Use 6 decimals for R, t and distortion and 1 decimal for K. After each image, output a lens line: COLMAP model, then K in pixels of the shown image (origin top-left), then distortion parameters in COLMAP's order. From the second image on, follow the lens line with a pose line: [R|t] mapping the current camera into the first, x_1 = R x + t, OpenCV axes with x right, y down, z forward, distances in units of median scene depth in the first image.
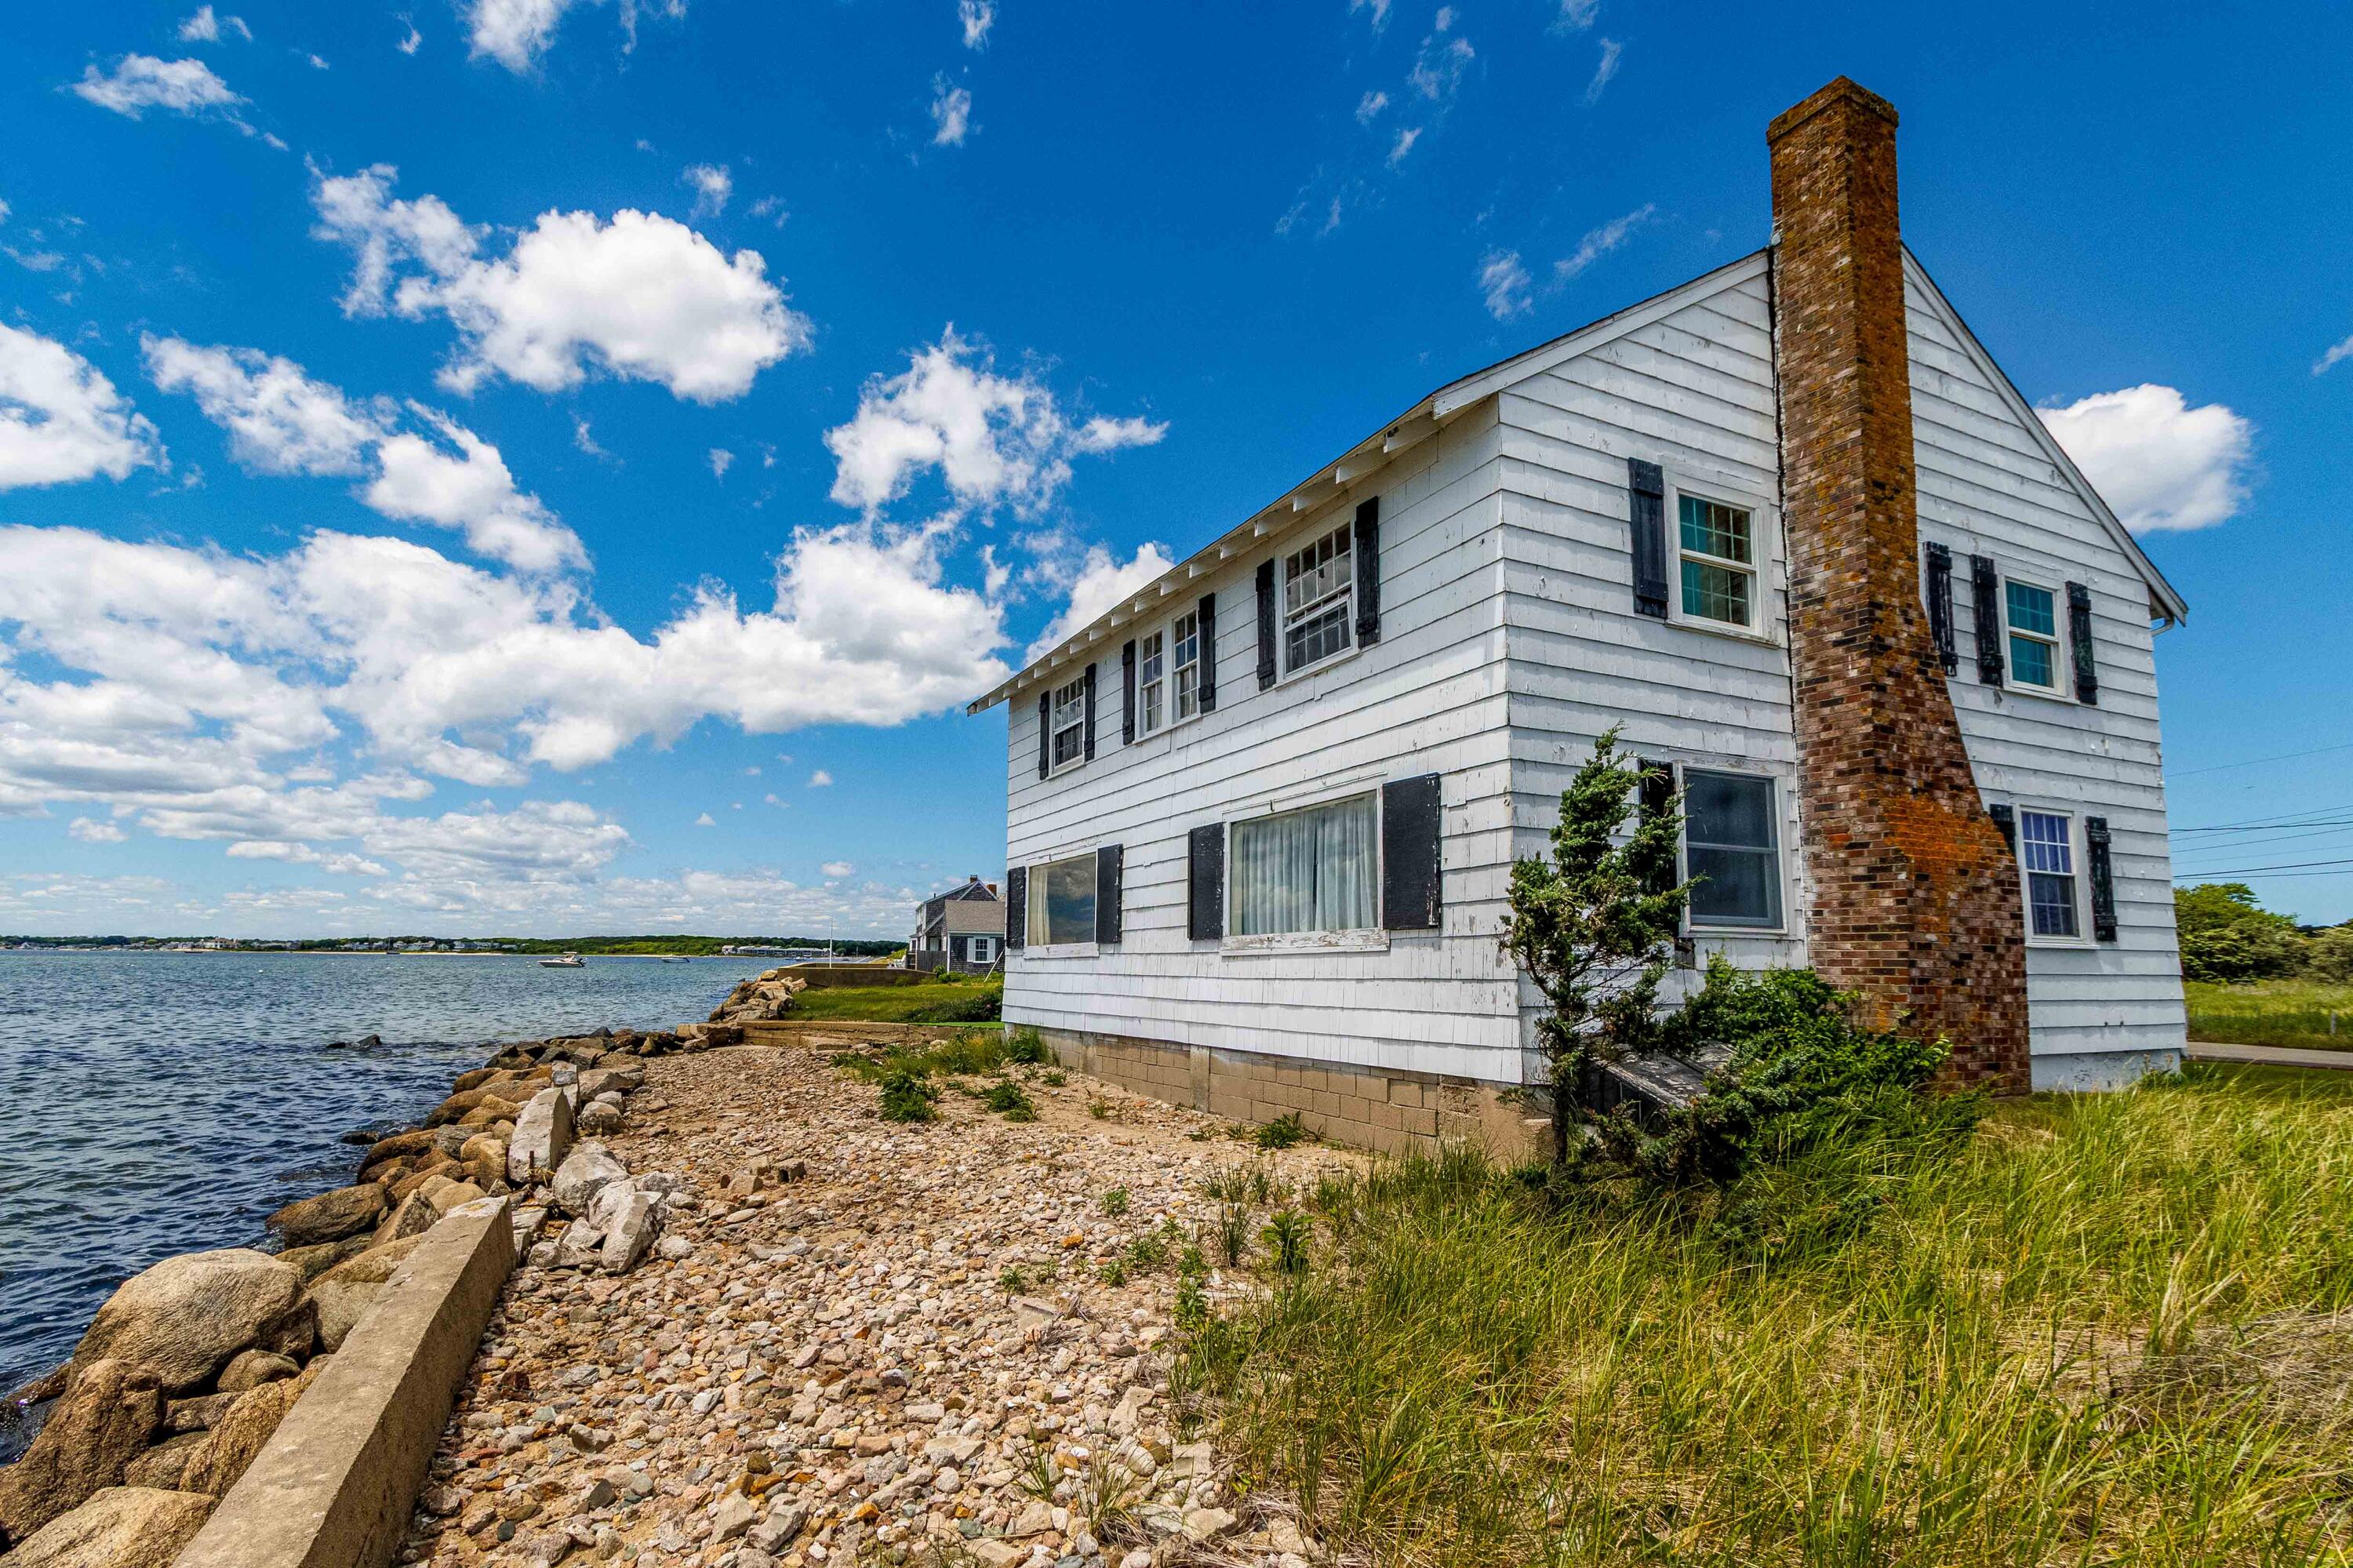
lens RADIAL K [[1131.5, 0, 1205.8], [0, 1131.5, 895.5], [0, 0, 1]] dist [0.000978, -0.000731]
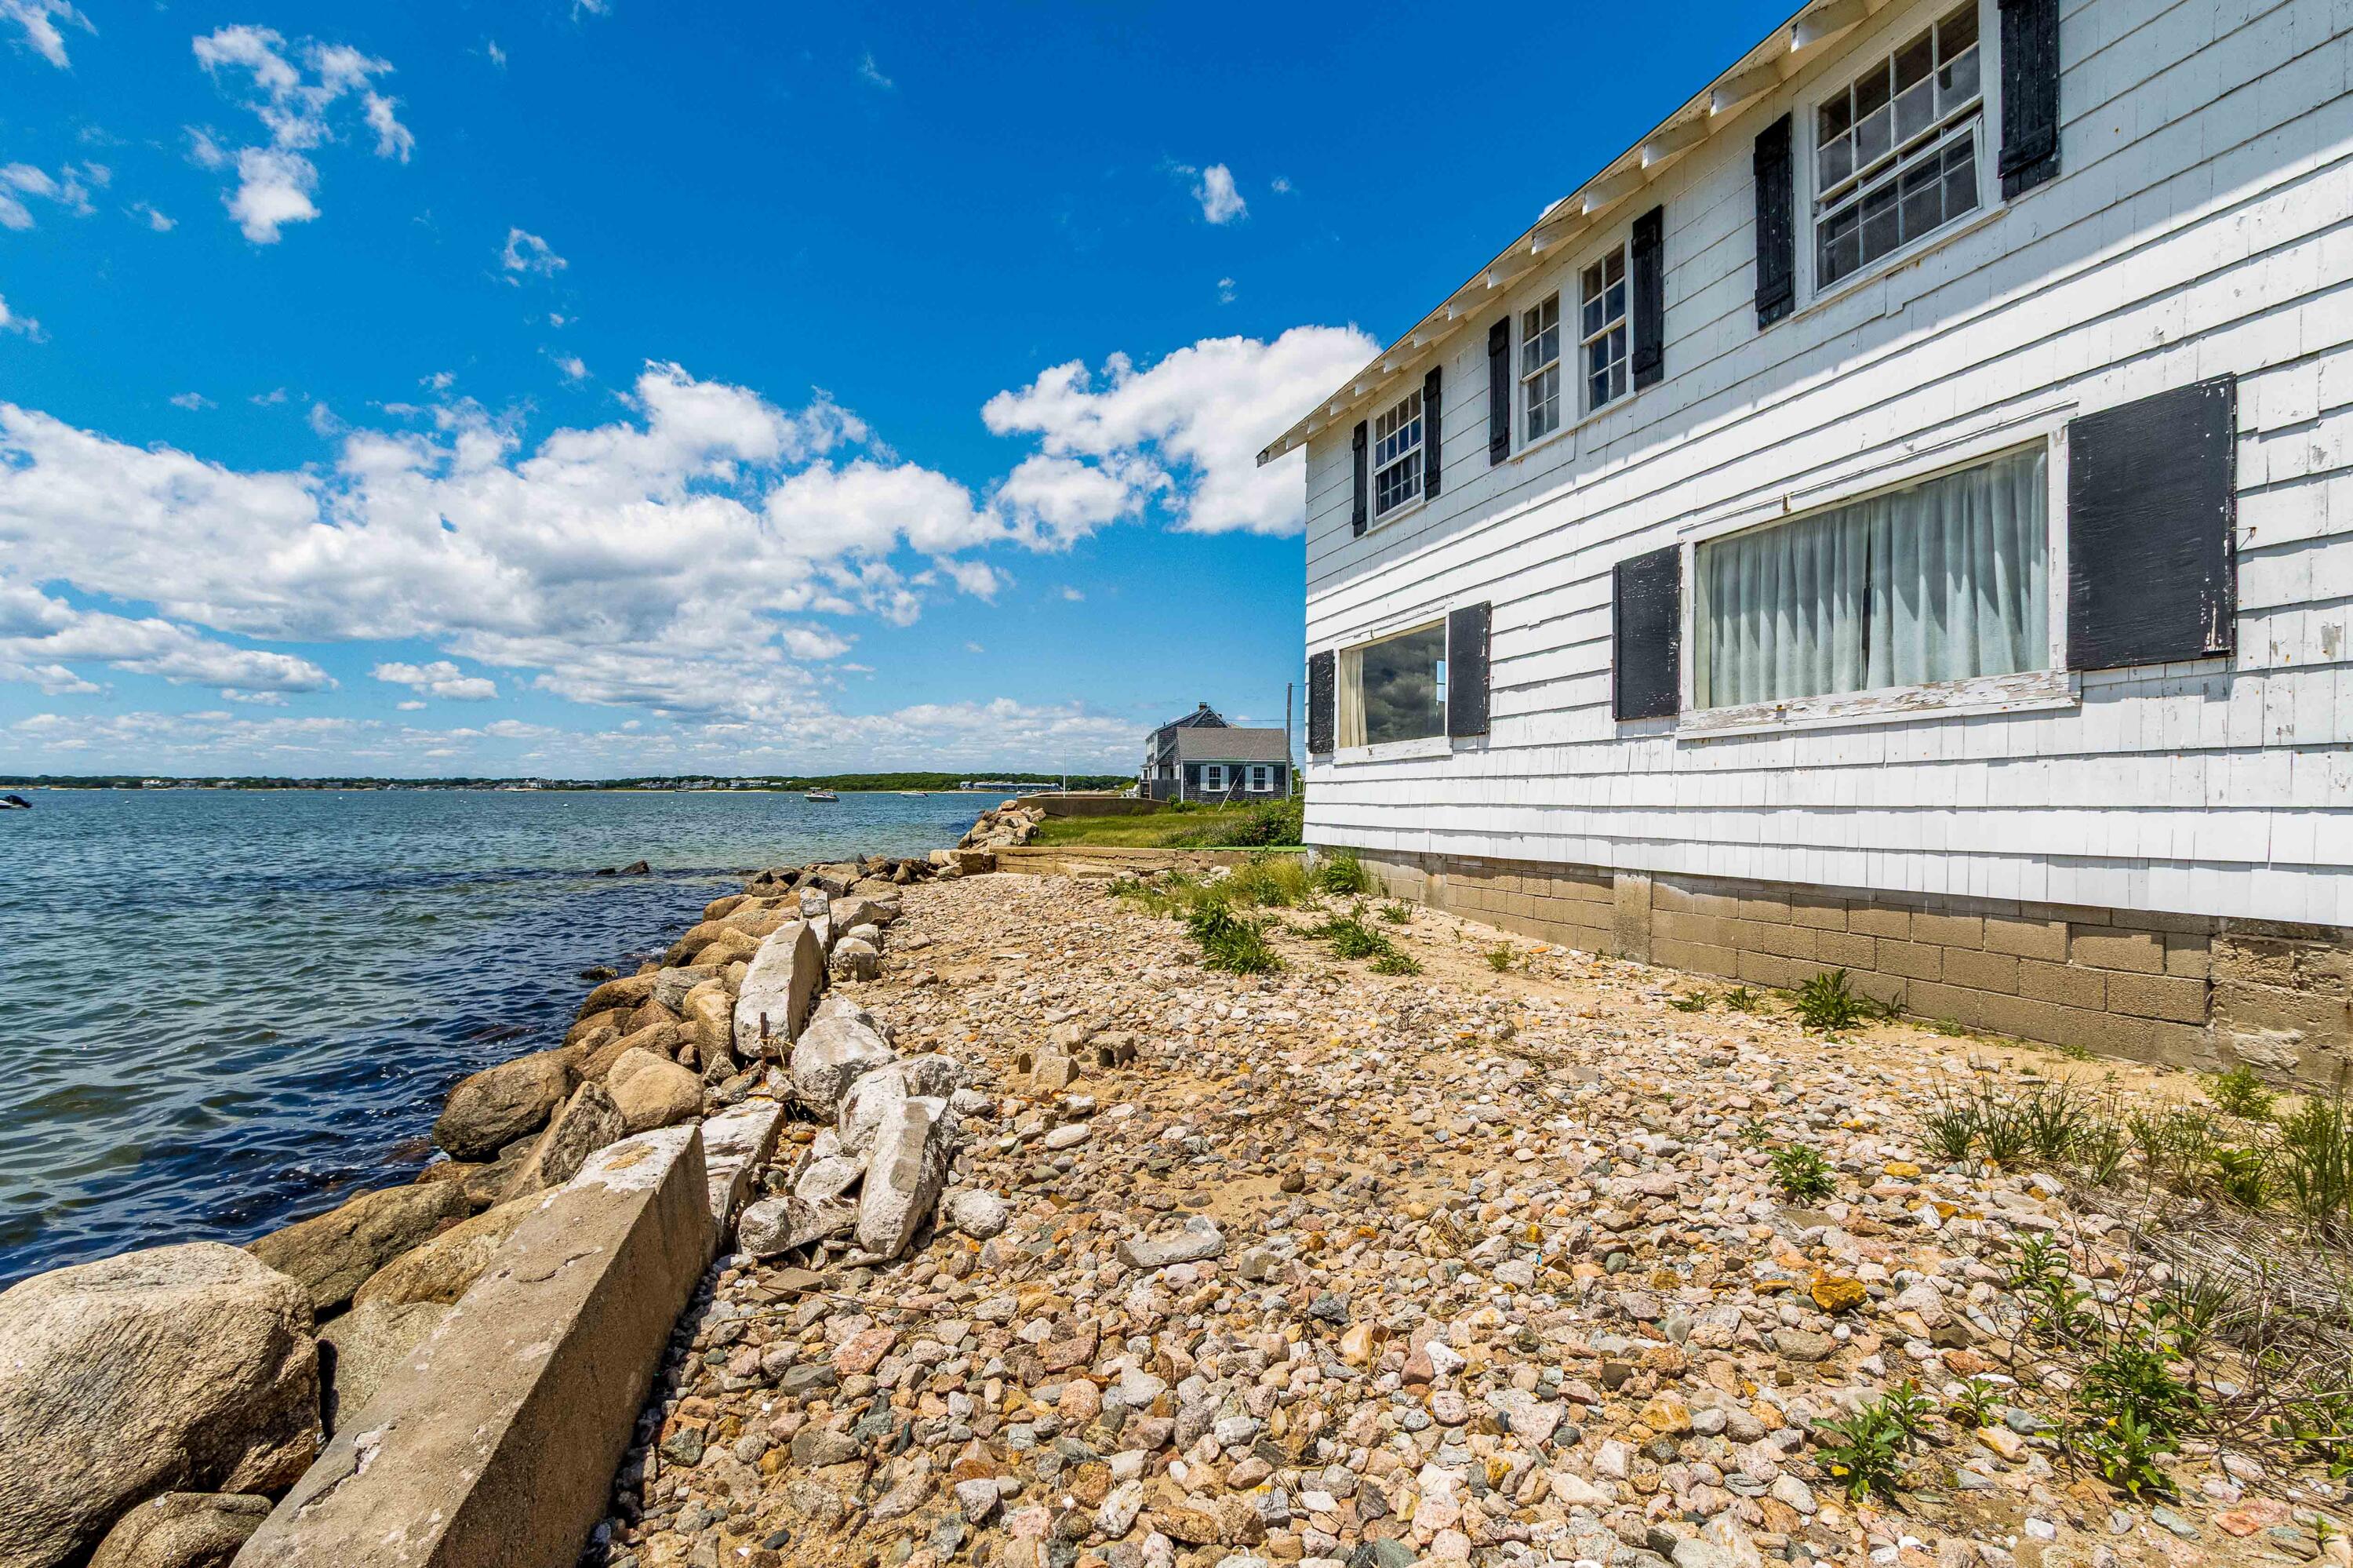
lens RADIAL K [[1054.0, 0, 1171.9], [0, 1054.0, 790.4], [0, 0, 1]] dist [0.001088, 0.000237]
pose [[0.980220, -0.012223, -0.197534, -0.182853], [0.021640, 0.998726, 0.045588, 0.054042], [0.196725, -0.048961, 0.979235, 0.351548]]
